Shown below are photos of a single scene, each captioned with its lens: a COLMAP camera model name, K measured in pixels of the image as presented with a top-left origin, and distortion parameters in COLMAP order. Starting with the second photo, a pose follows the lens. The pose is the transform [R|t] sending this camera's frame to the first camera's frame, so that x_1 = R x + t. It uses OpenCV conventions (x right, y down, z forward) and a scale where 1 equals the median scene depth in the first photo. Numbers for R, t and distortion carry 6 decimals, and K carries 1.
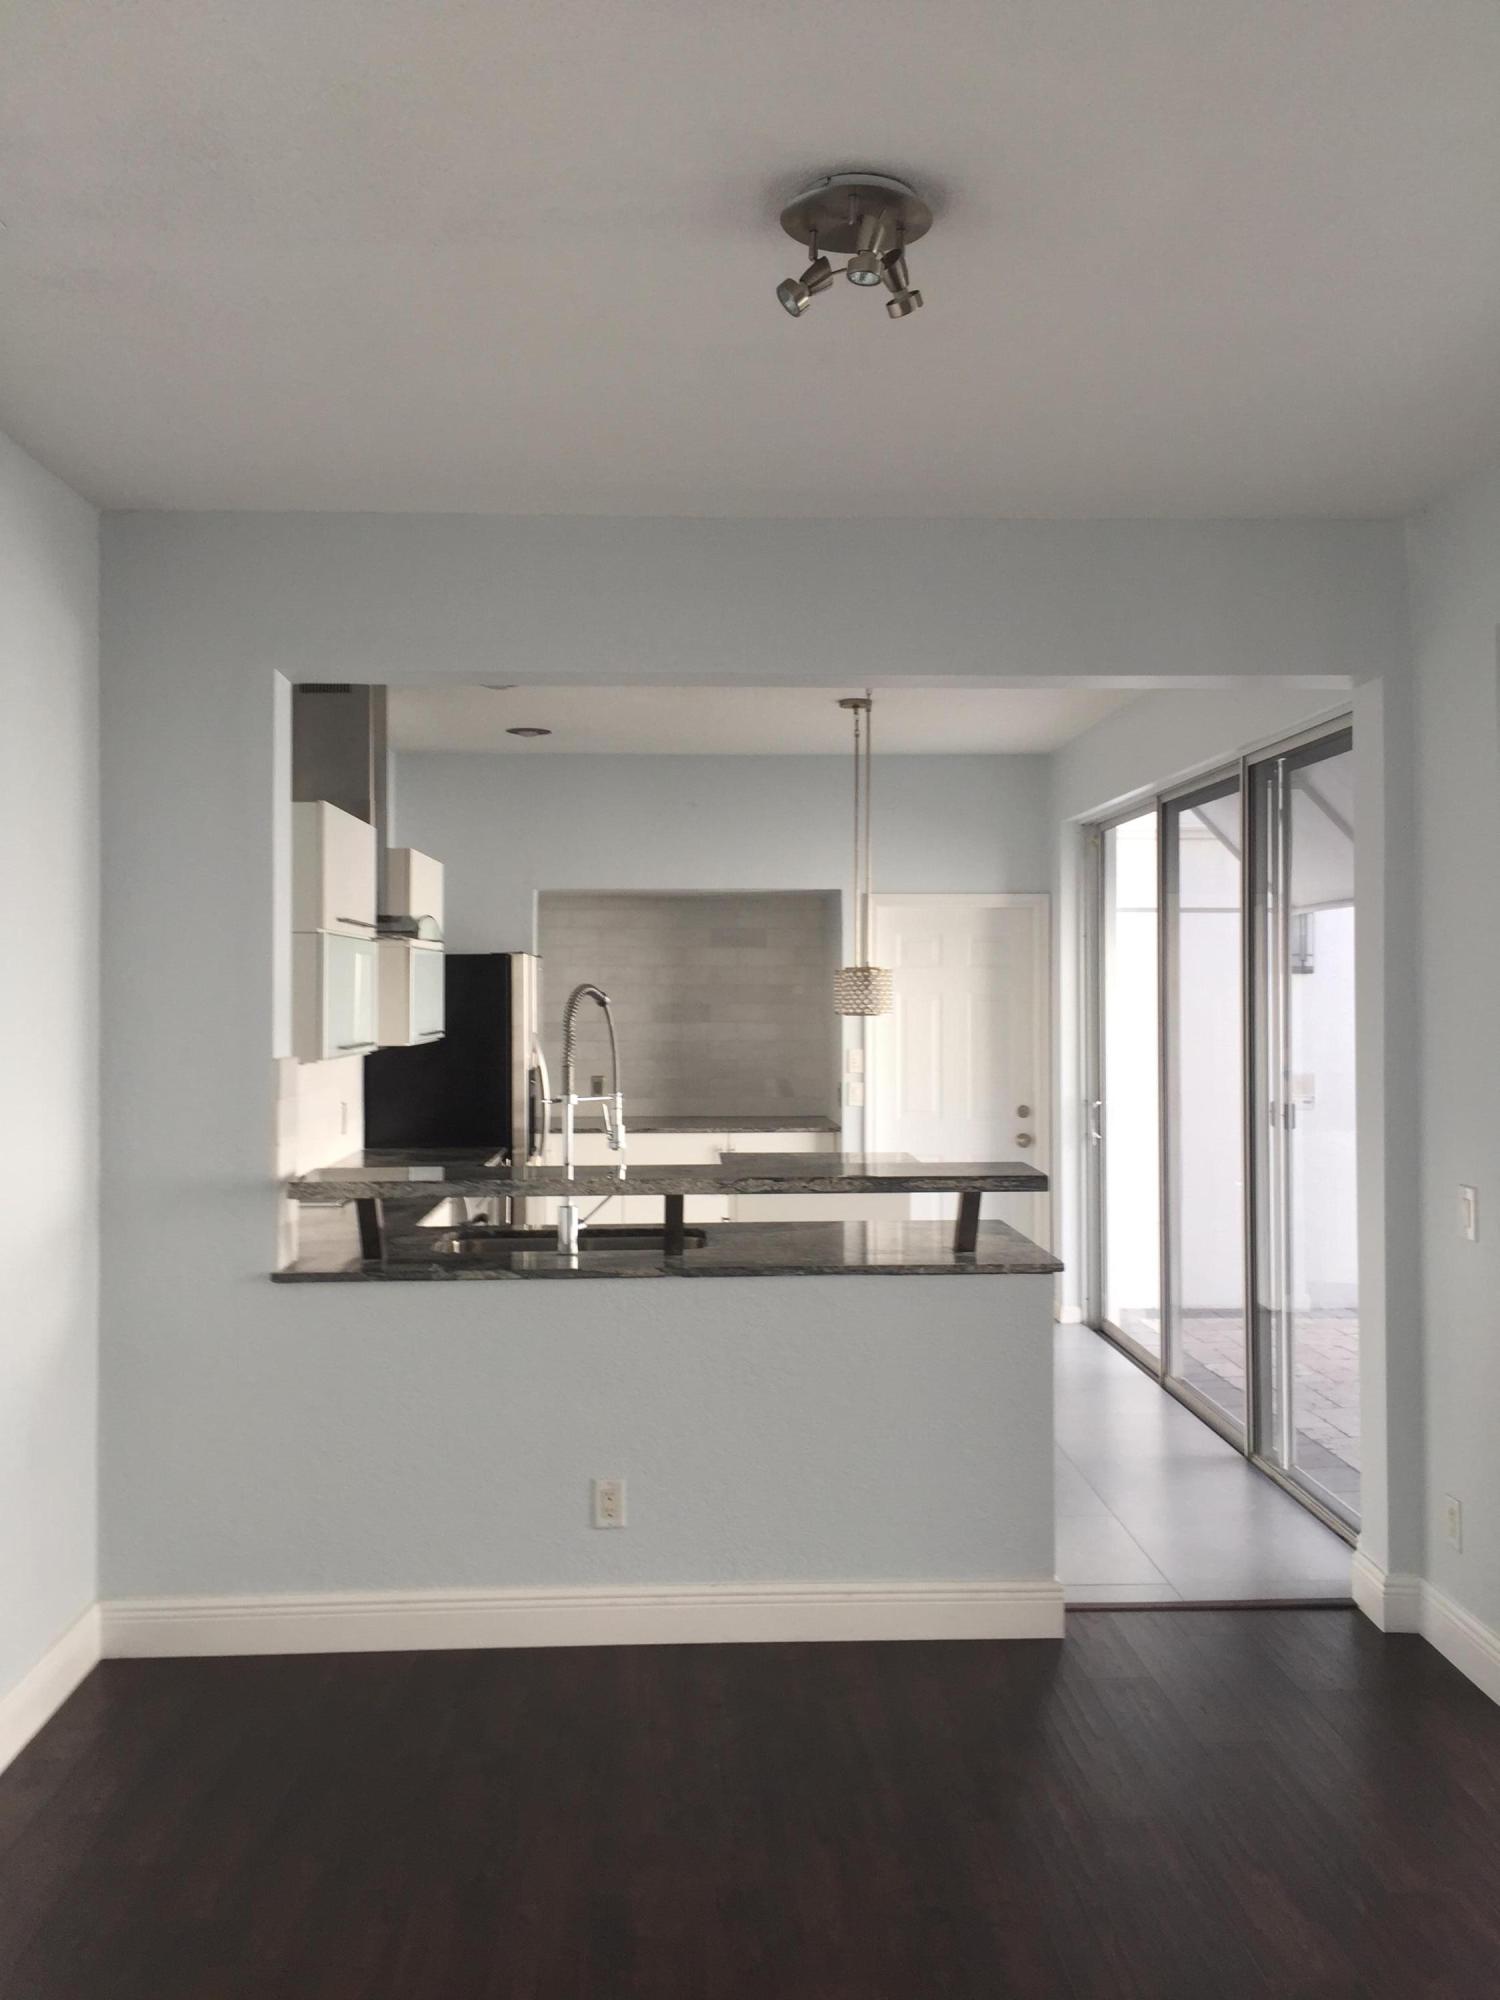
lens RADIAL K [[1720.3, 0, 748.4], [0, 1720.3, 965.4], [0, 0, 1]] dist [0.034857, -0.022967]
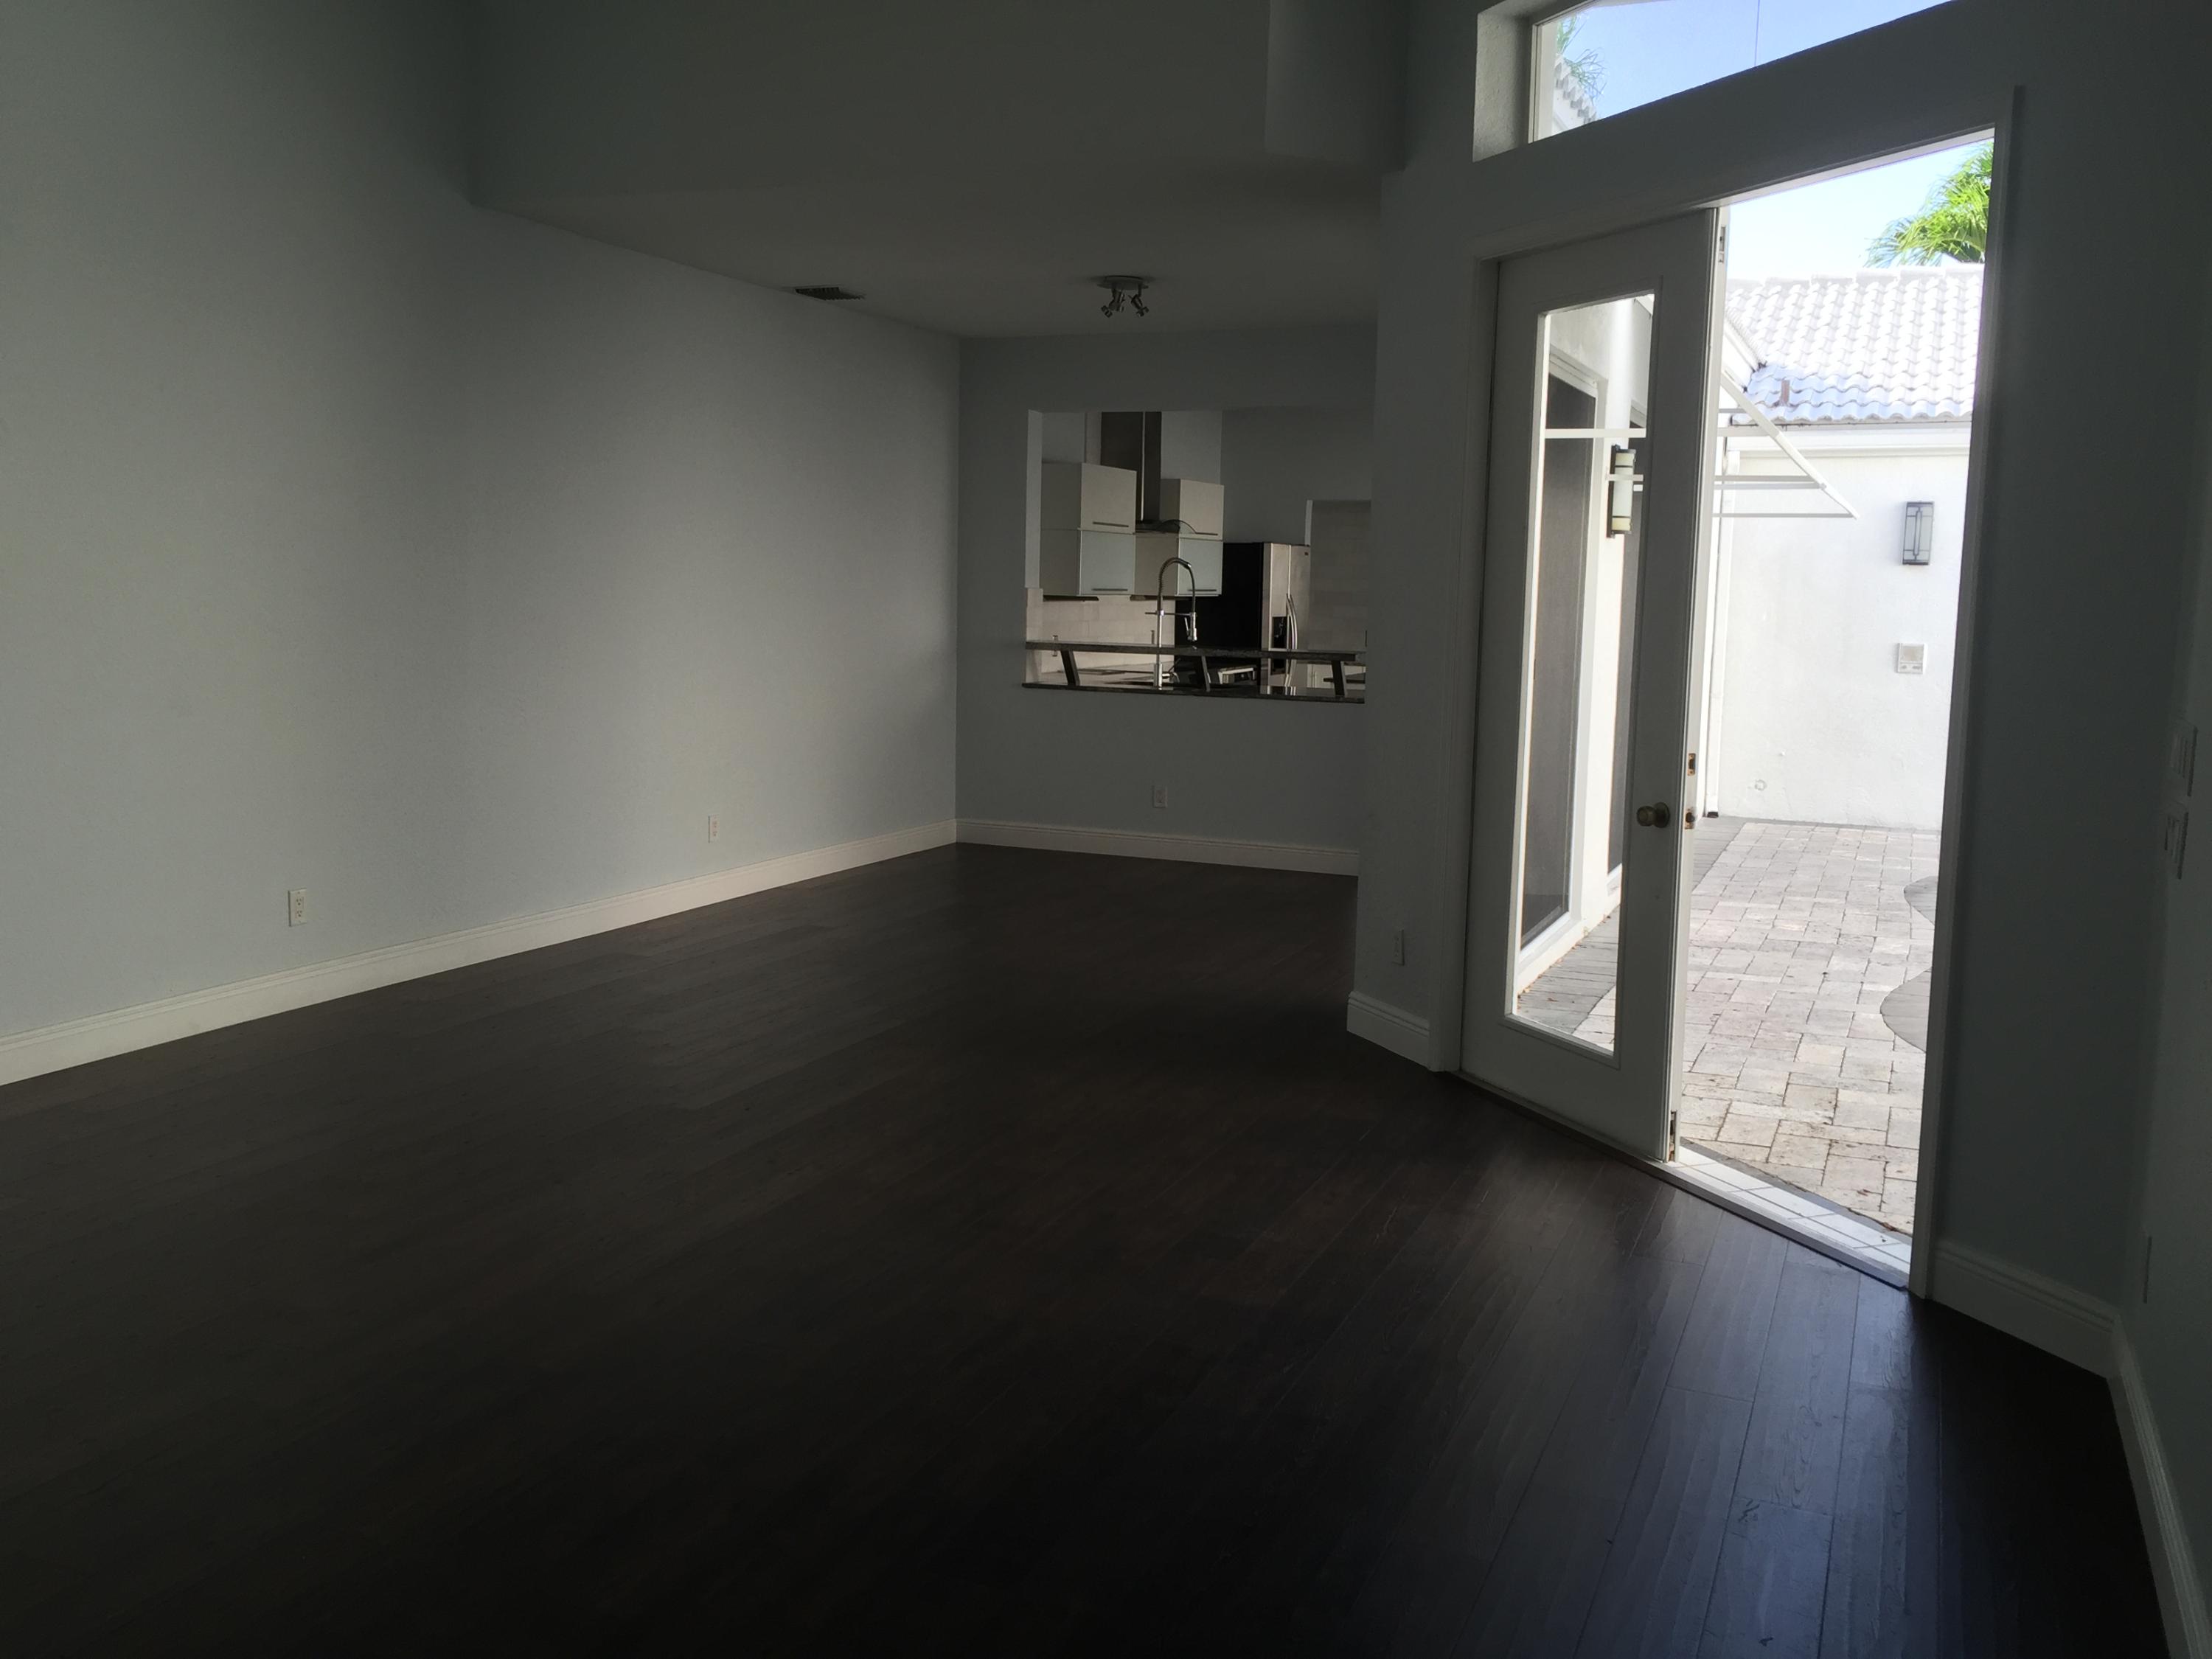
lens RADIAL K [[1902.6, 0, 1073.1], [0, 1902.6, 826.5], [0, 0, 1]] dist [0.034857, -0.022967]
pose [[0.897643, 0.076030, -0.434115, 0.505992], [-0.014843, 0.989664, 0.142635, 0.004175], [0.440473, -0.121591, 0.889494, -0.697098]]
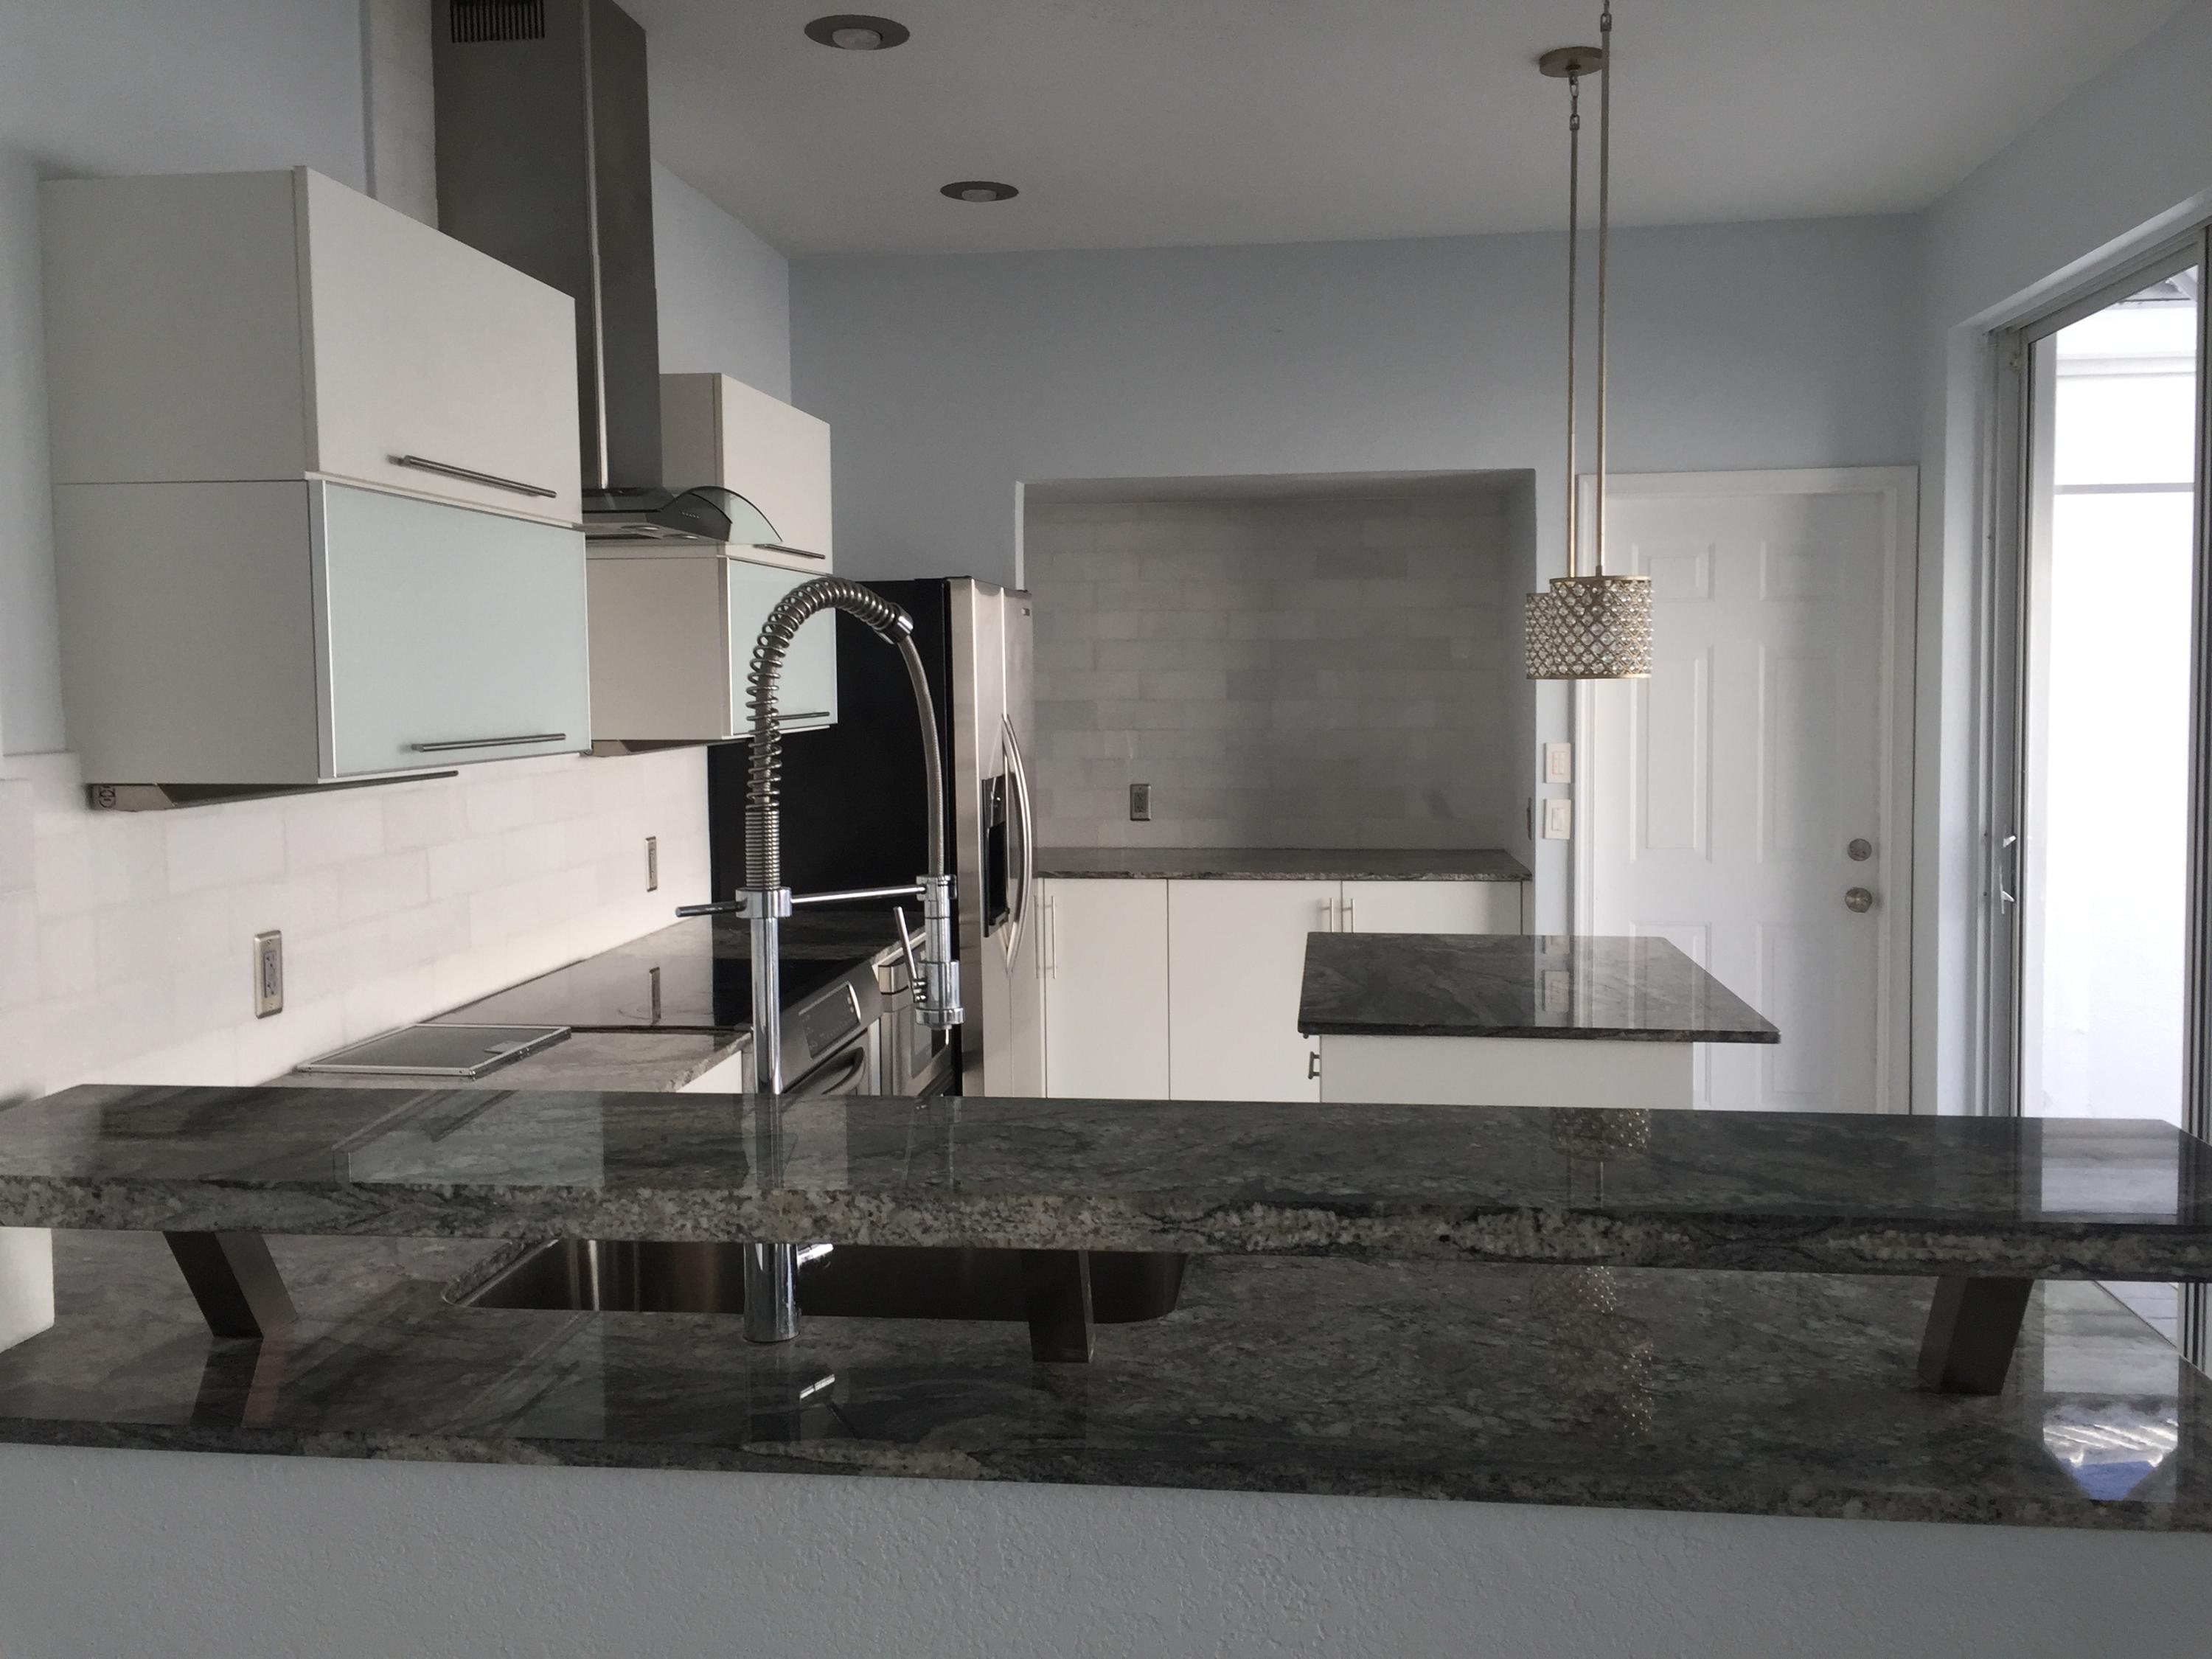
lens RADIAL K [[1902.6, 0, 1067.3], [0, 1902.6, 784.5], [0, 0, 1]] dist [0.034857, -0.022967]
pose [[0.983585, 0.002561, -0.180426, 0.017603], [0.010547, 0.997374, 0.071655, 0.017131], [0.180136, -0.072382, 0.980975, 0.388819]]
